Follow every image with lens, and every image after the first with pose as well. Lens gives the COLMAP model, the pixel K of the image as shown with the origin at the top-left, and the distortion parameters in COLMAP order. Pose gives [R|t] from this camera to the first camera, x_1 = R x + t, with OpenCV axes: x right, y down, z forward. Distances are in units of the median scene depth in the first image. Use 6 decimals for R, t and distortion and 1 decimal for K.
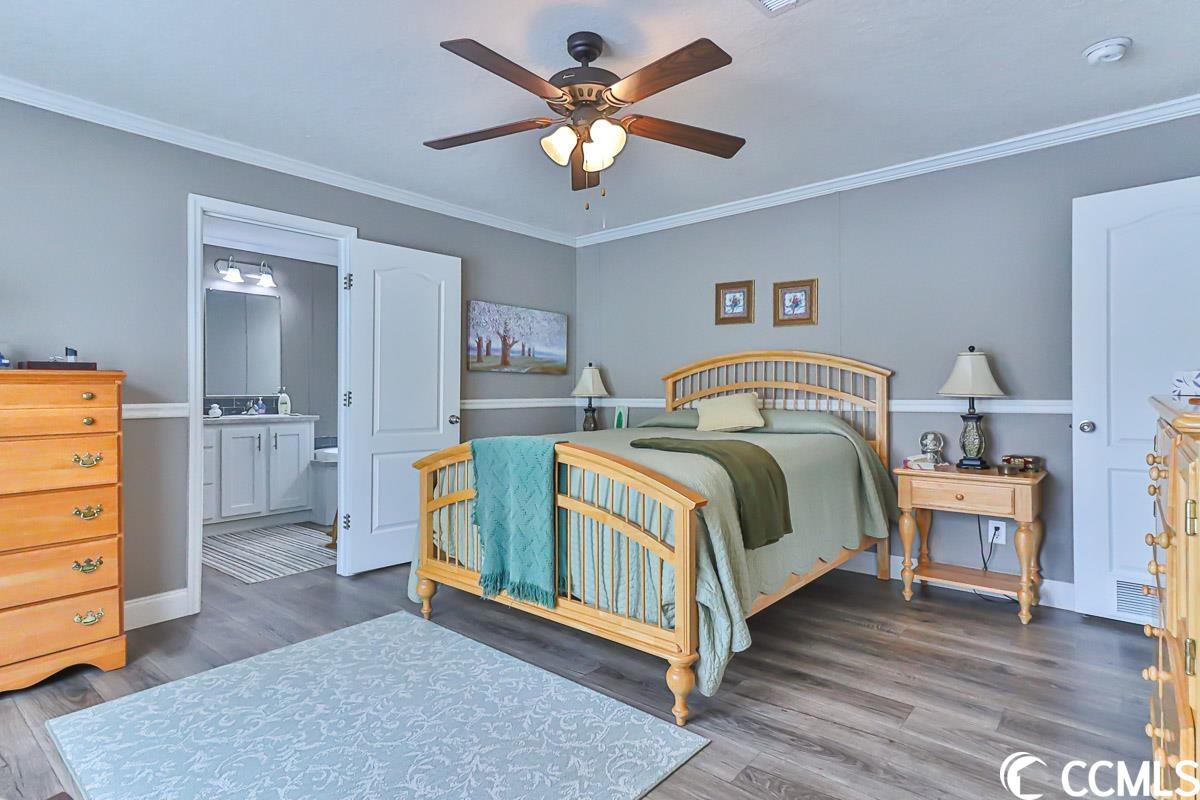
lens RADIAL K [[618.9, 0, 614.3], [0, 618.9, 376.5], [0, 0, 1]] dist [0.030634, 0.000156]
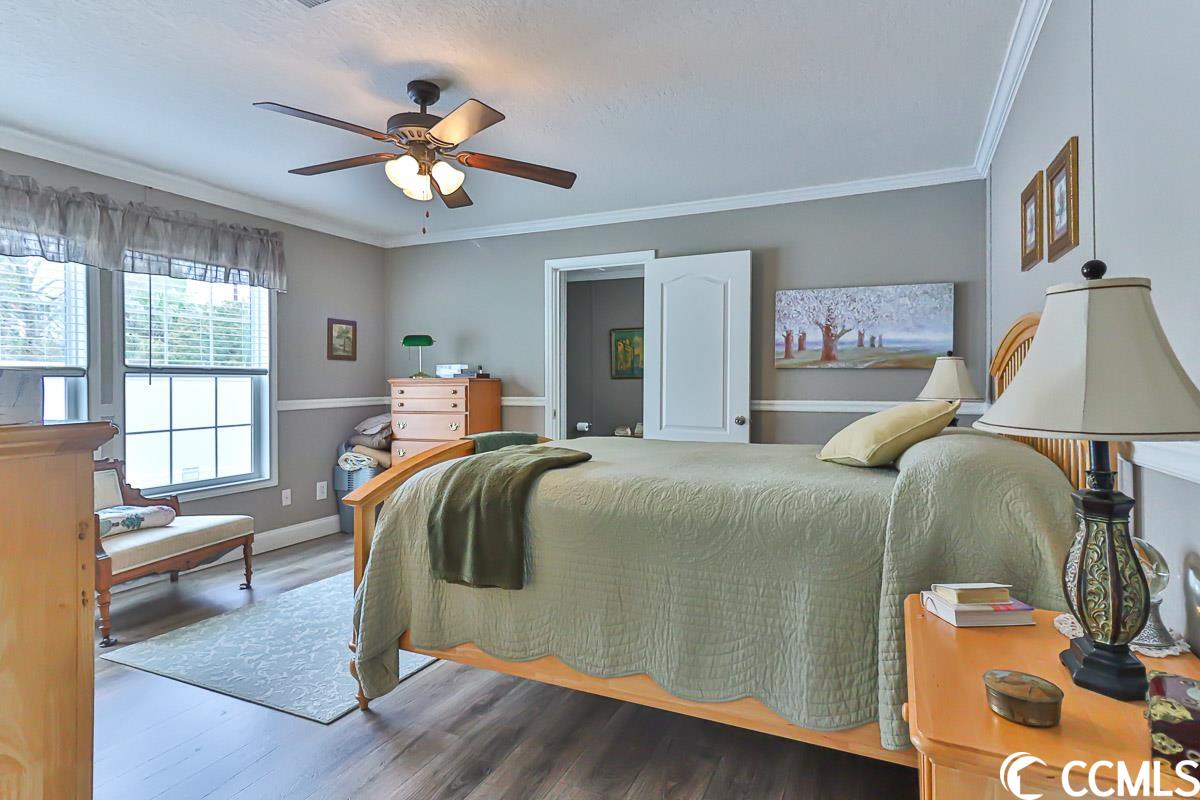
lens RADIAL K [[618.9, 0, 614.3], [0, 618.9, 376.5], [0, 0, 1]] dist [0.030634, 0.000156]
pose [[0.317159, -0.002418, -0.948369, 0.604247], [0.027549, 0.999598, 0.006664, -0.011019], [0.947972, -0.028240, 0.317098, 0.515637]]
